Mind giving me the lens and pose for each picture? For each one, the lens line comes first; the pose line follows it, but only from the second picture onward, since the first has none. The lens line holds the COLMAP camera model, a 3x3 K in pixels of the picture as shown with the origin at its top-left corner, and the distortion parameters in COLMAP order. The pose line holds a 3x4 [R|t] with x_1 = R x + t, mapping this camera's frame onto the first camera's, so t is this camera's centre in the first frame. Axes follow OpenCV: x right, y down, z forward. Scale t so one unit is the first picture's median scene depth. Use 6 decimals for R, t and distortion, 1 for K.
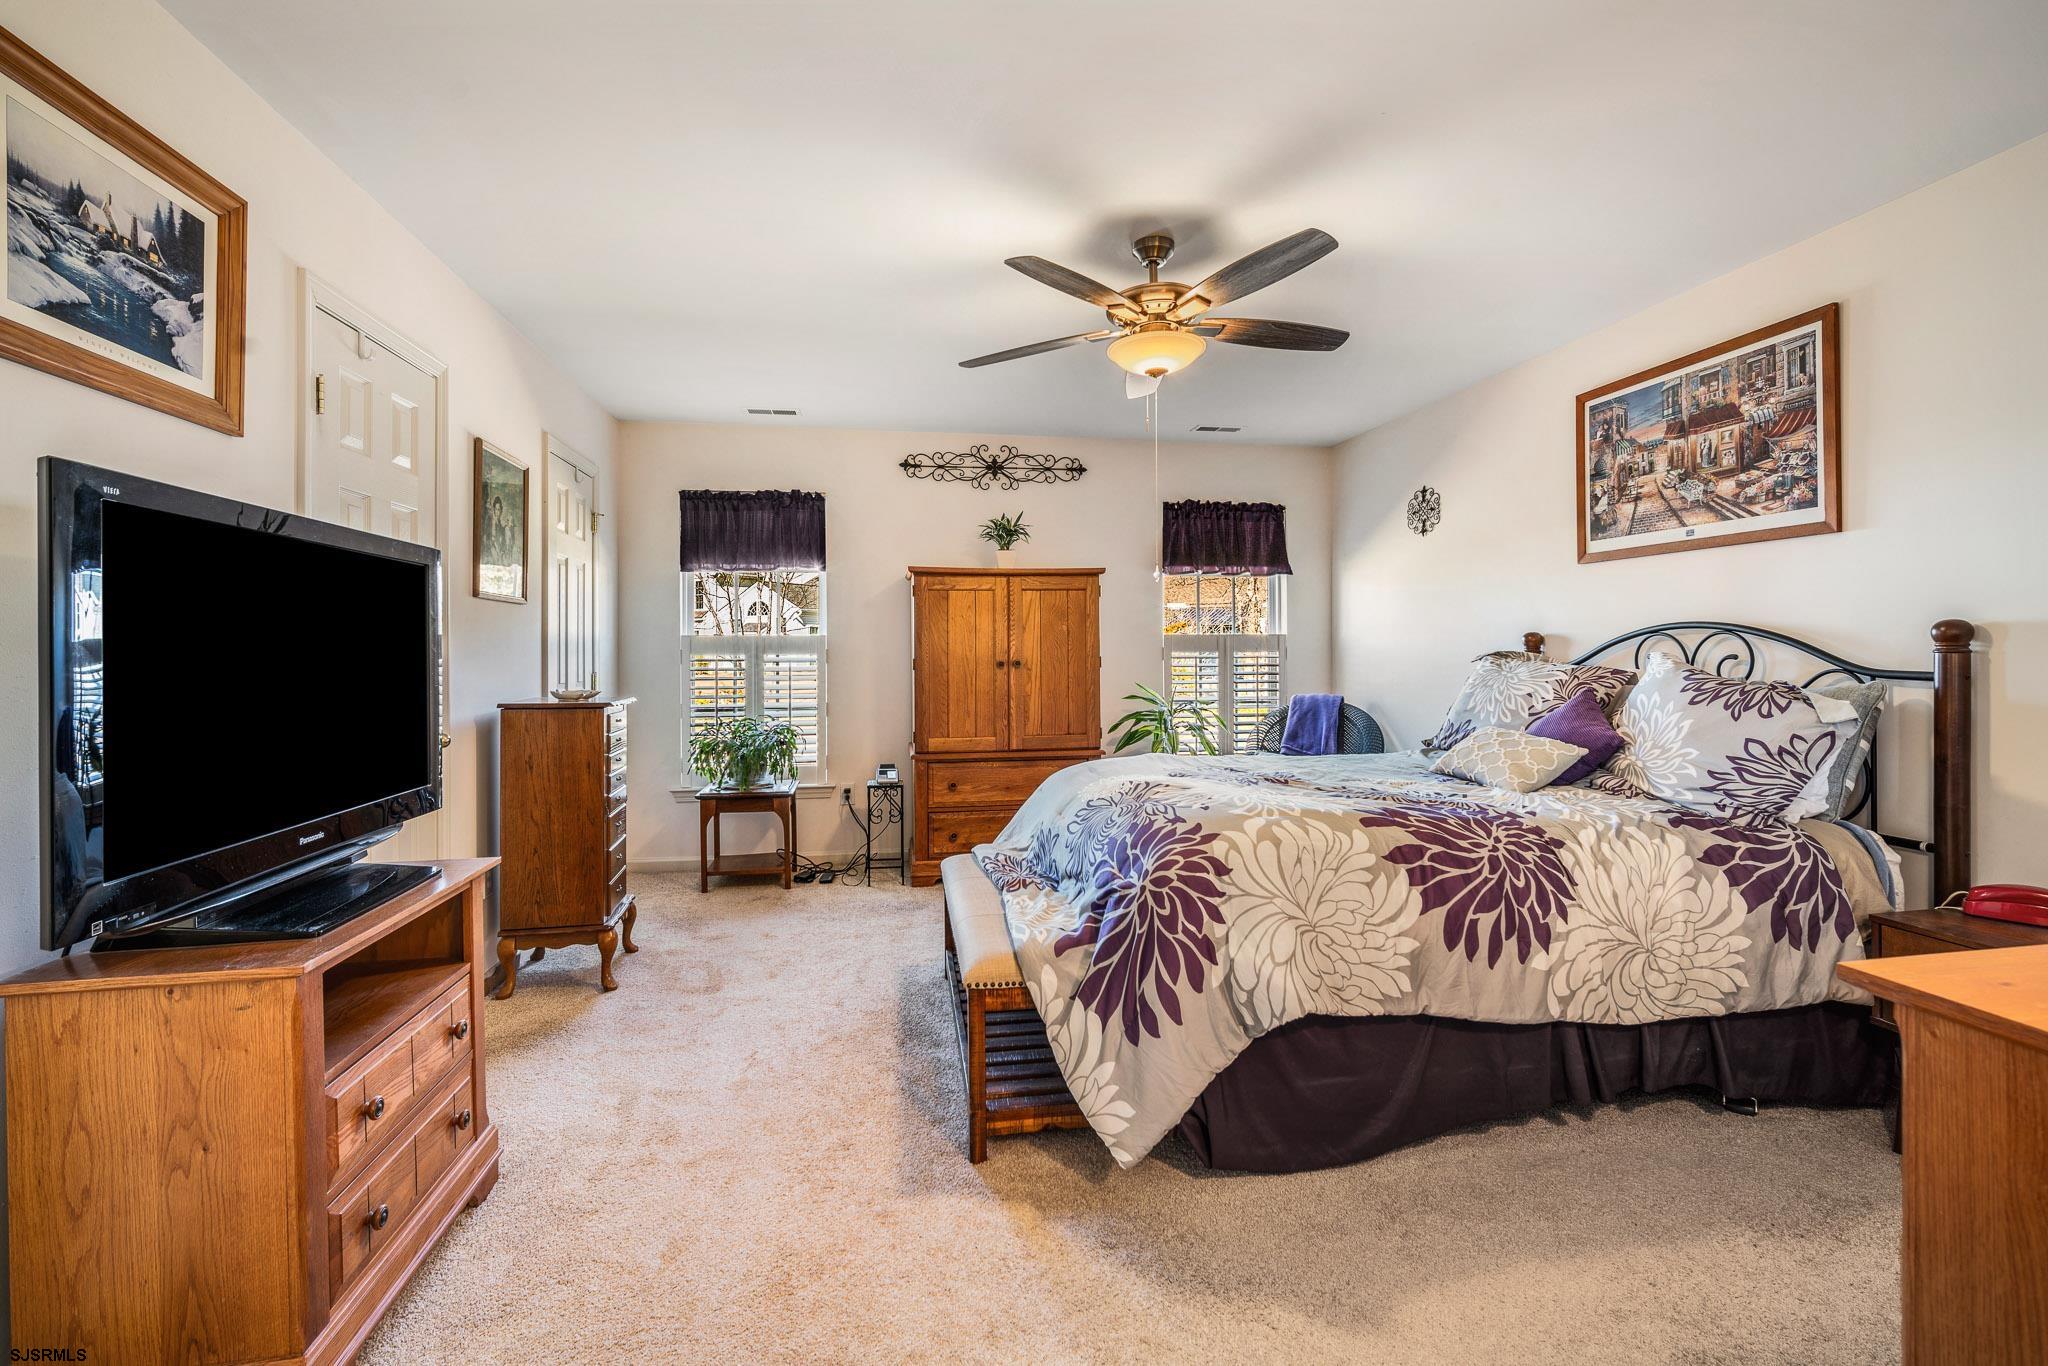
lens RADIAL K [[893.6, 0, 1022.3], [0, 893.6, 652.0], [0, 0, 1]] dist [-0.014470, 0.004257]
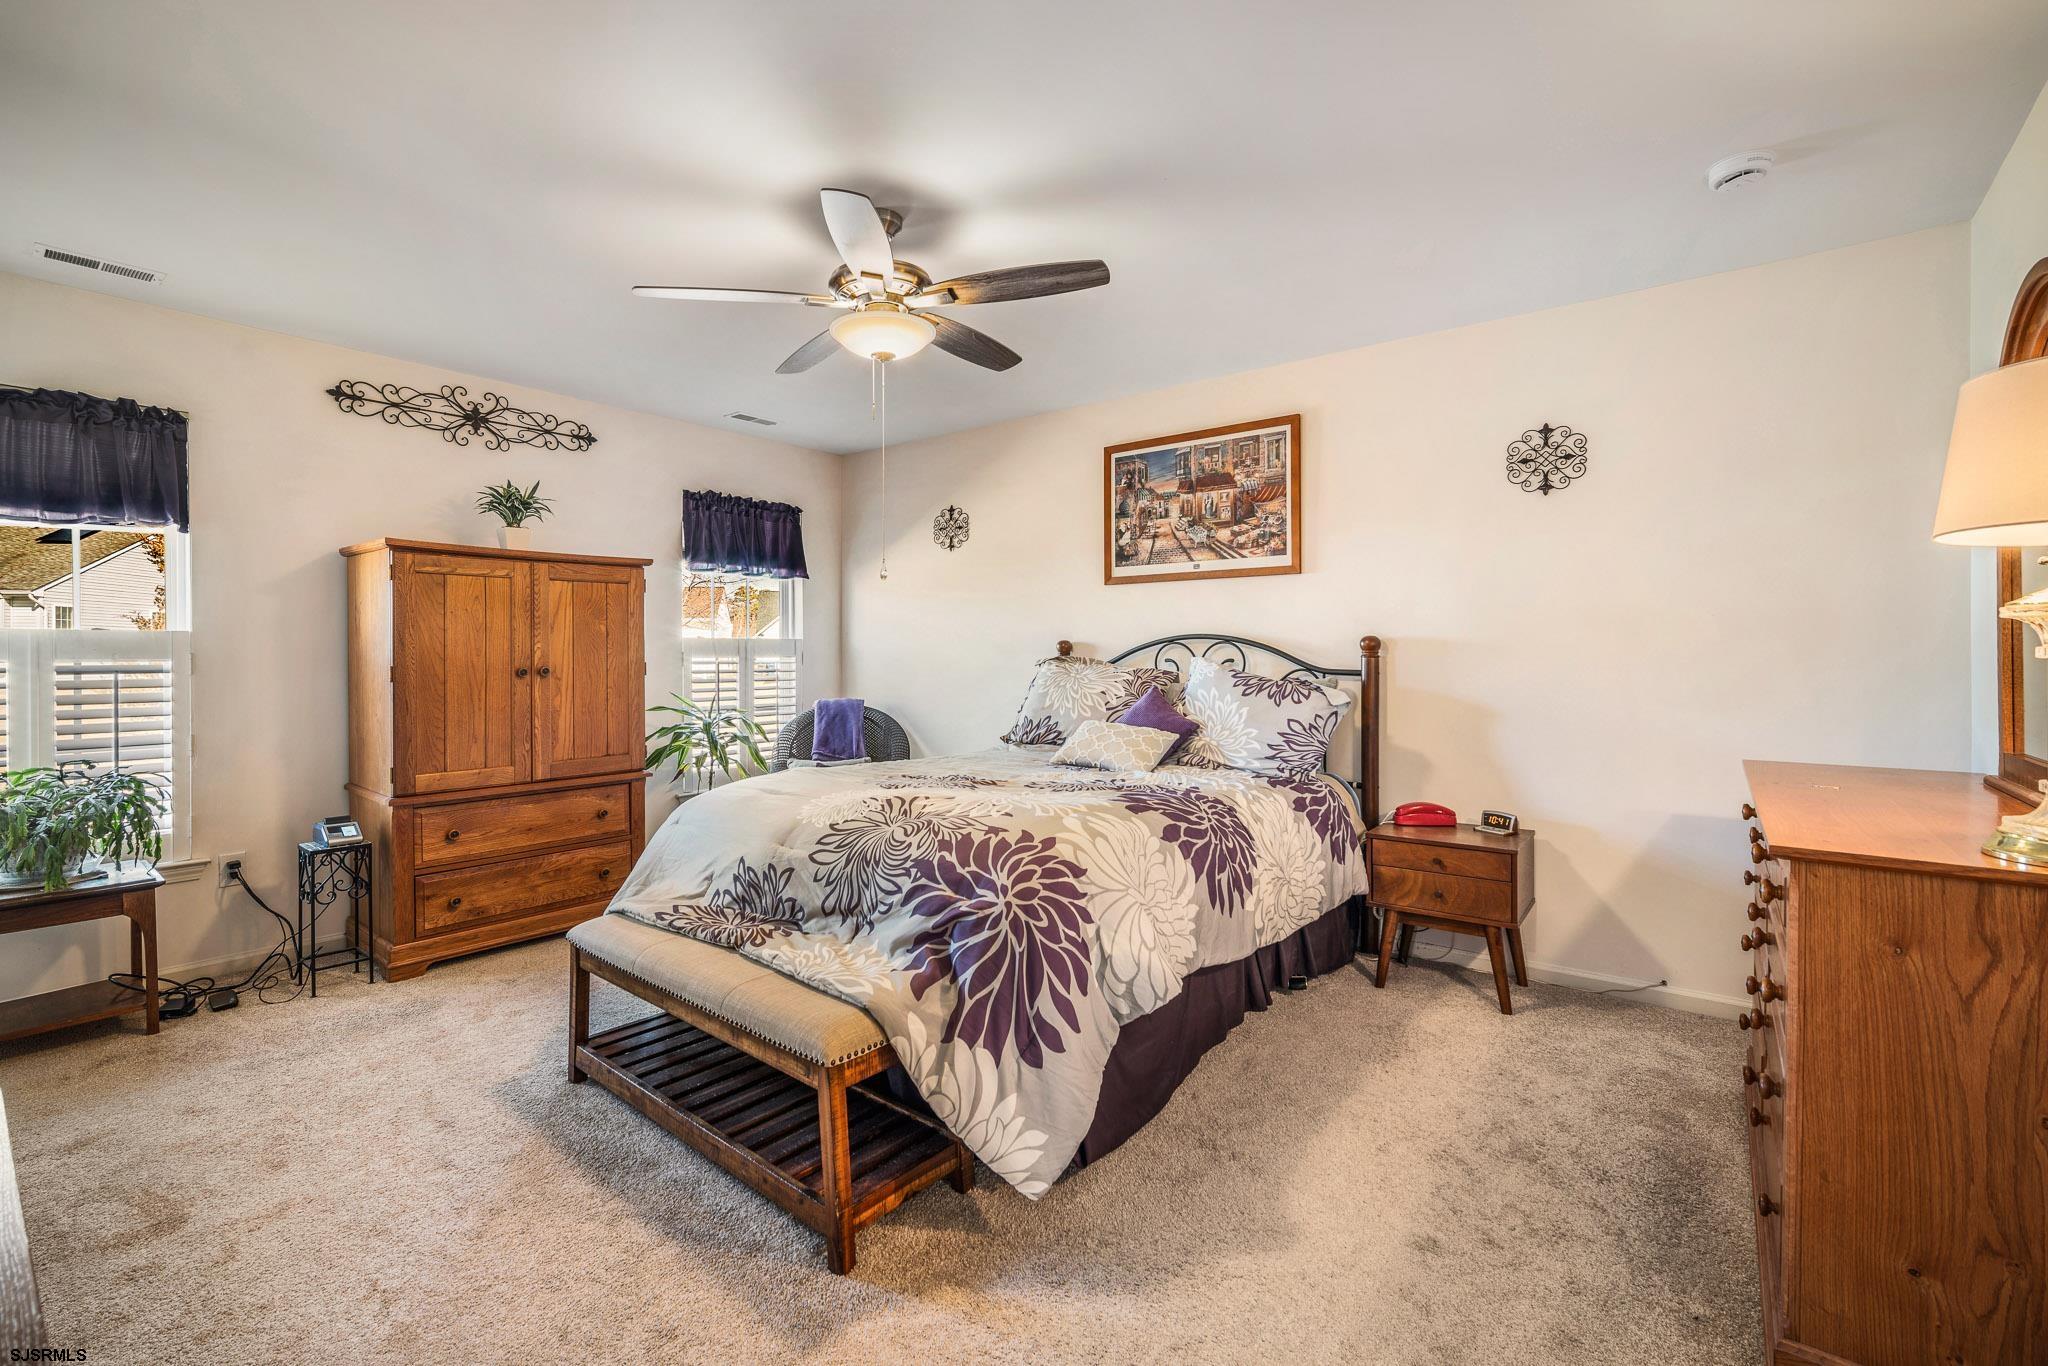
lens RADIAL K [[890.9, 0, 1021.6], [0, 890.9, 661.6], [0, 0, 1]] dist [-0.011426, 0.000888]
pose [[0.744263, -0.003742, 0.667876, -0.342929], [0.000442, 0.999987, 0.005111, 0.000296], [-0.667887, -0.003508, 0.744255, 0.199233]]
